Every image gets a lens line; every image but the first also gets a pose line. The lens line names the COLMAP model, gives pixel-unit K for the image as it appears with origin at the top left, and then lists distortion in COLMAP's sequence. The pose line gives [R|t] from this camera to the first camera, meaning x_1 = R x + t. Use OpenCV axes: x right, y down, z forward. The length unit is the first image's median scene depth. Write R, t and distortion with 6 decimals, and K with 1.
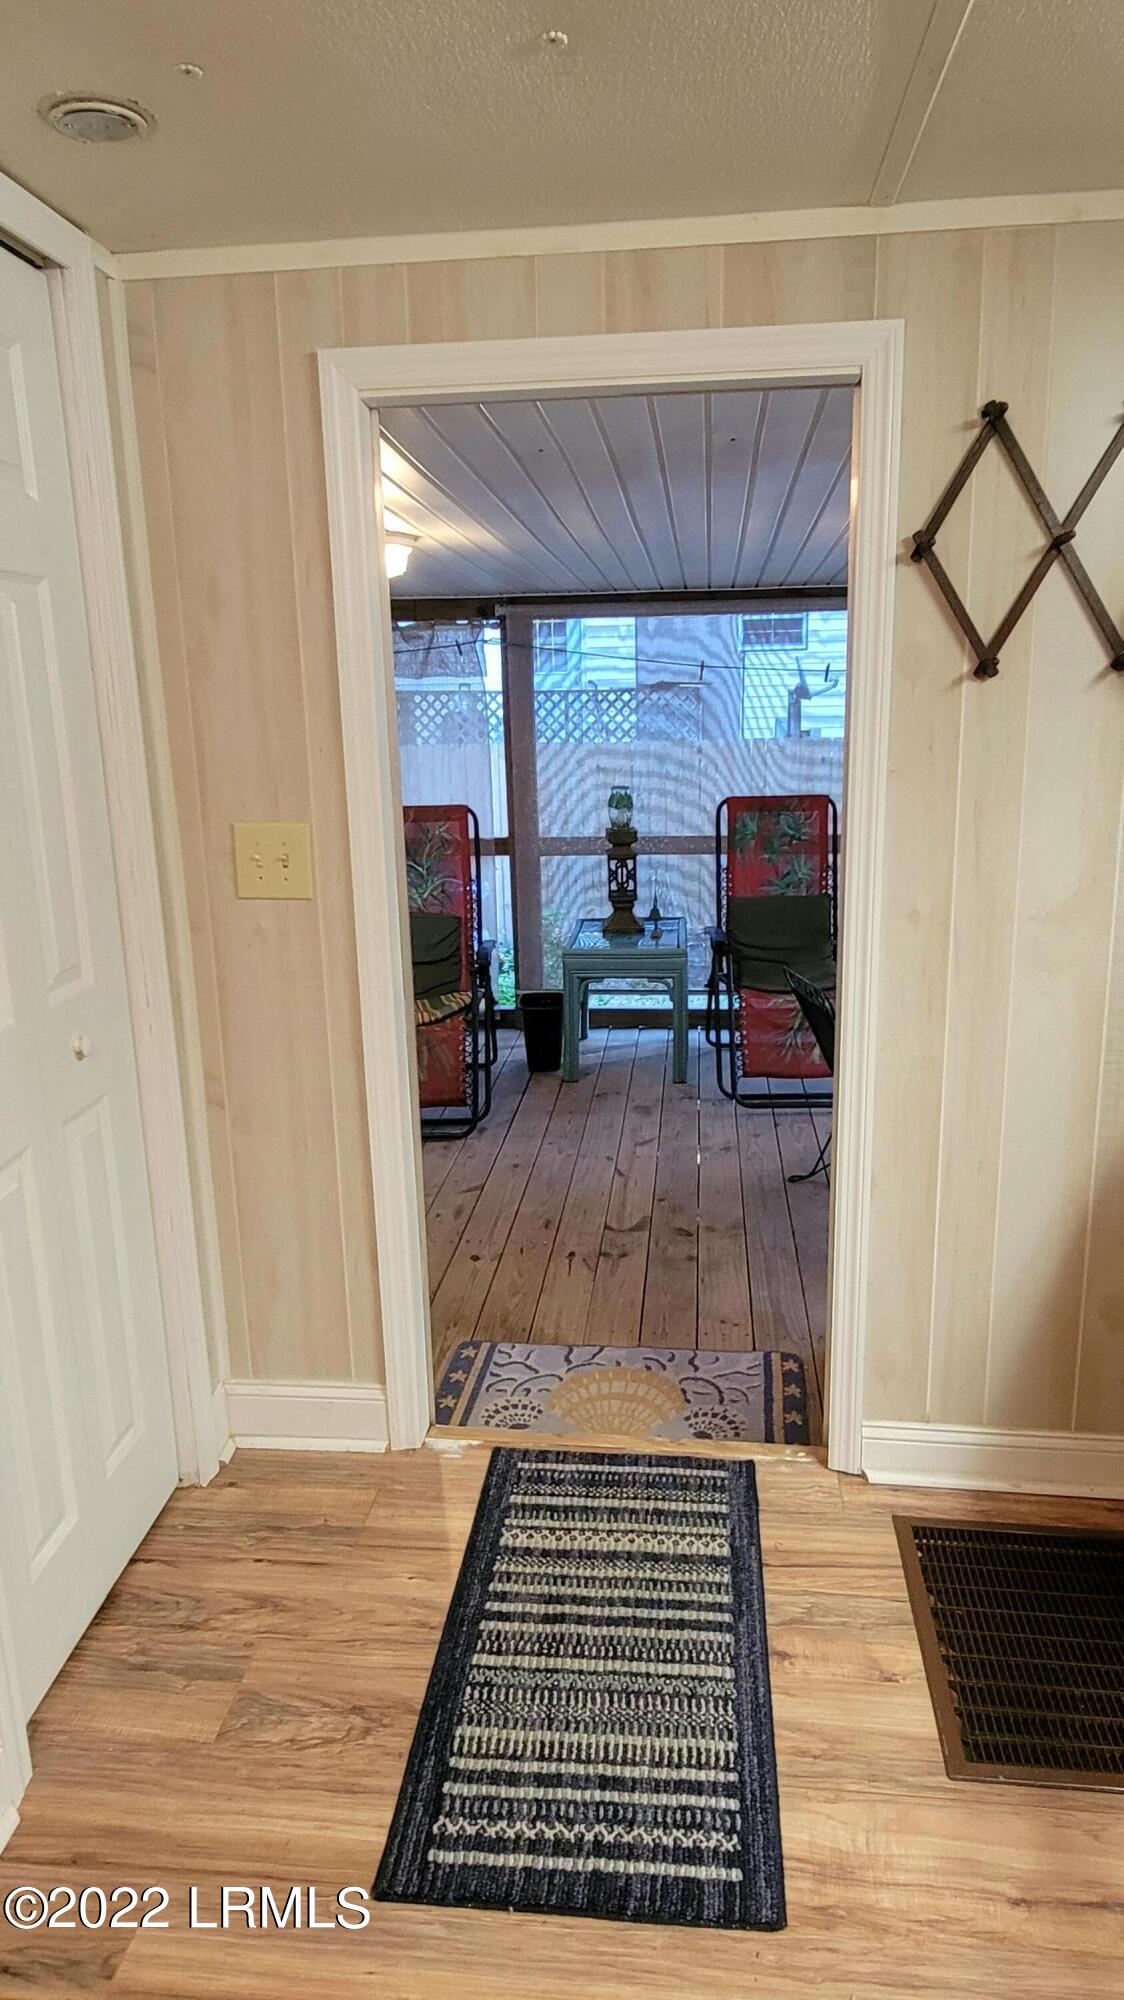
lens RADIAL K [[1259.7, 0, 567.0], [0, 1259.7, 999.9], [0, 0, 1]] dist [-0.001878, 0.000740]
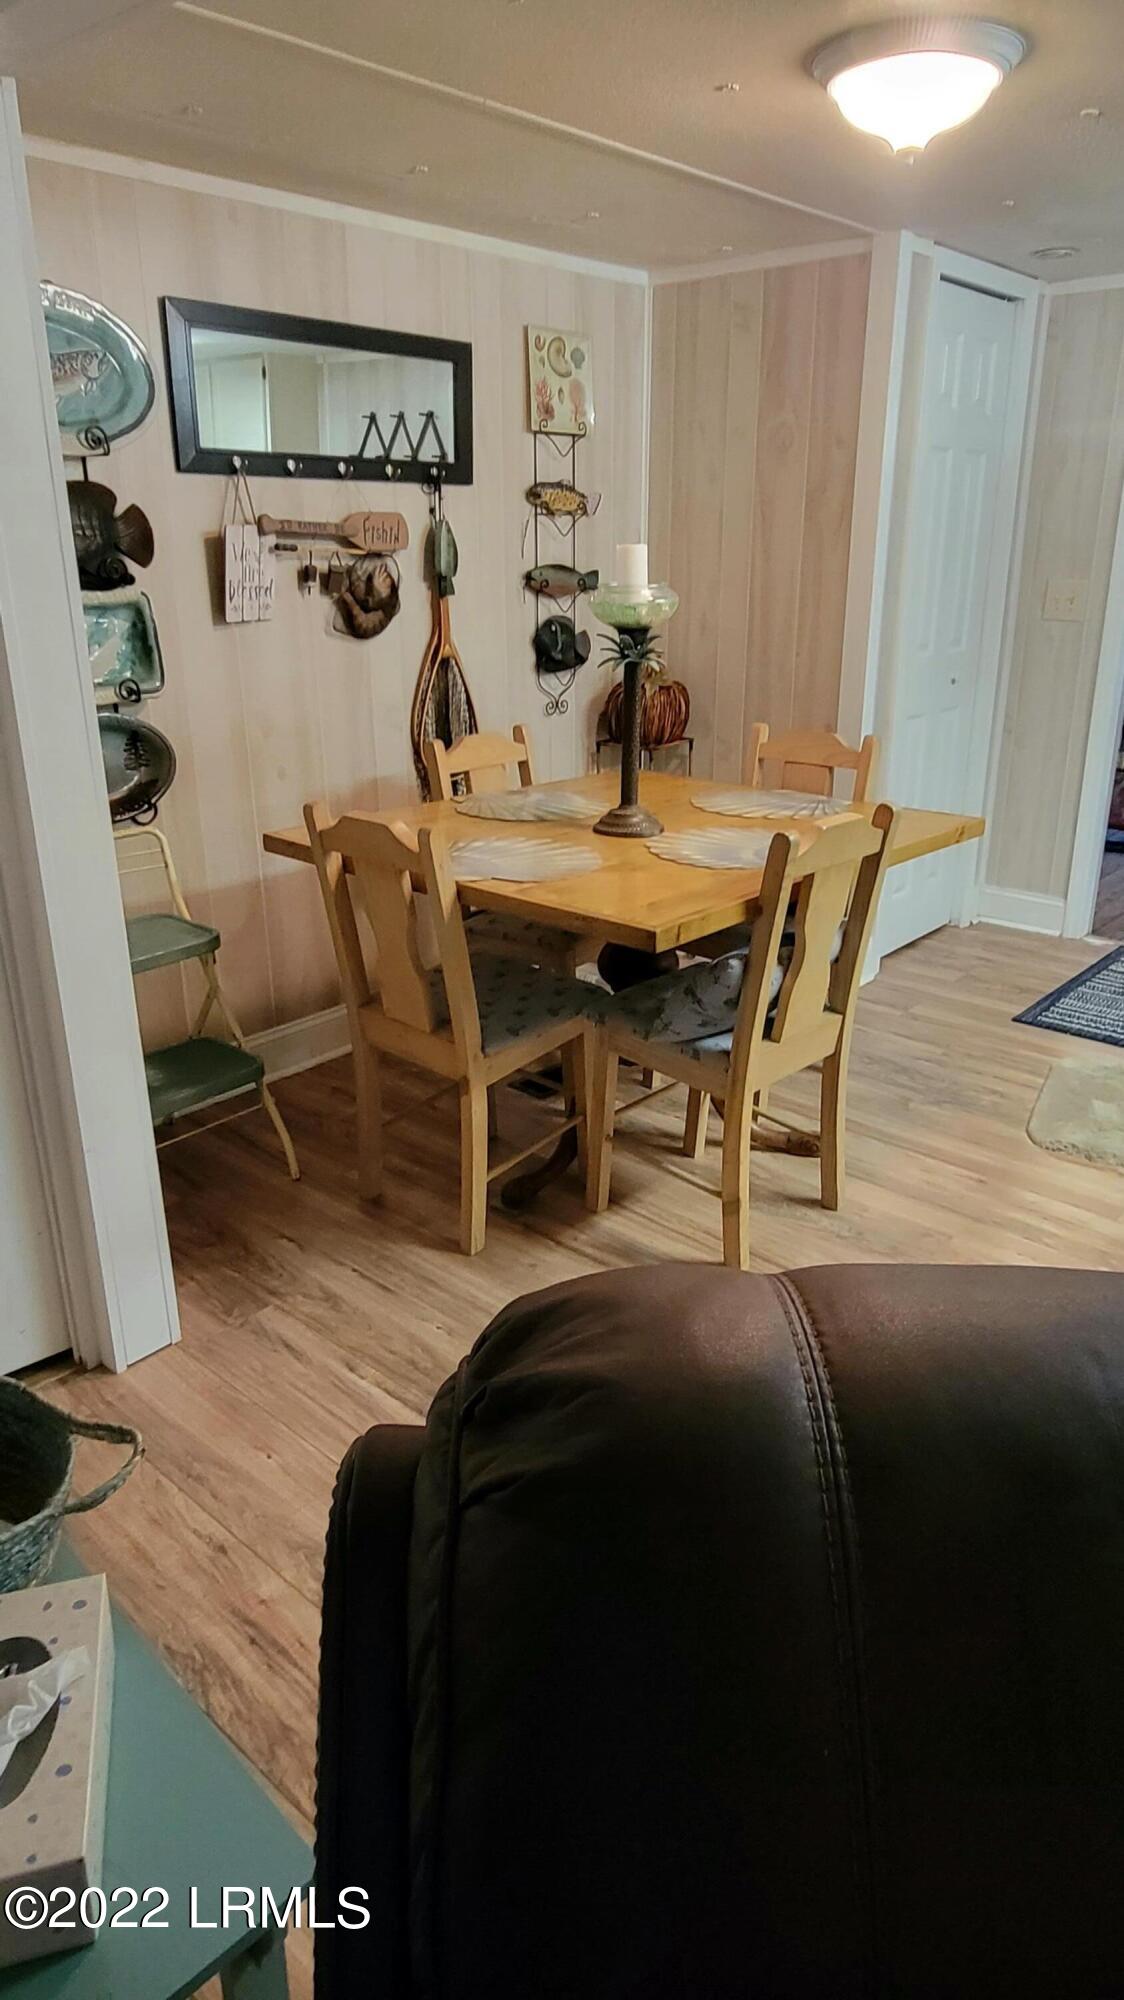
lens RADIAL K [[1259.7, 0, 566.3], [0, 1259.7, 1004.4], [0, 0, 1]] dist [-0.001878, 0.000740]
pose [[0.816694, 0.223394, -0.532078, 0.286272], [-0.147900, 0.972263, 0.181192, 0.239490], [0.557797, -0.069284, 0.827081, -0.993724]]
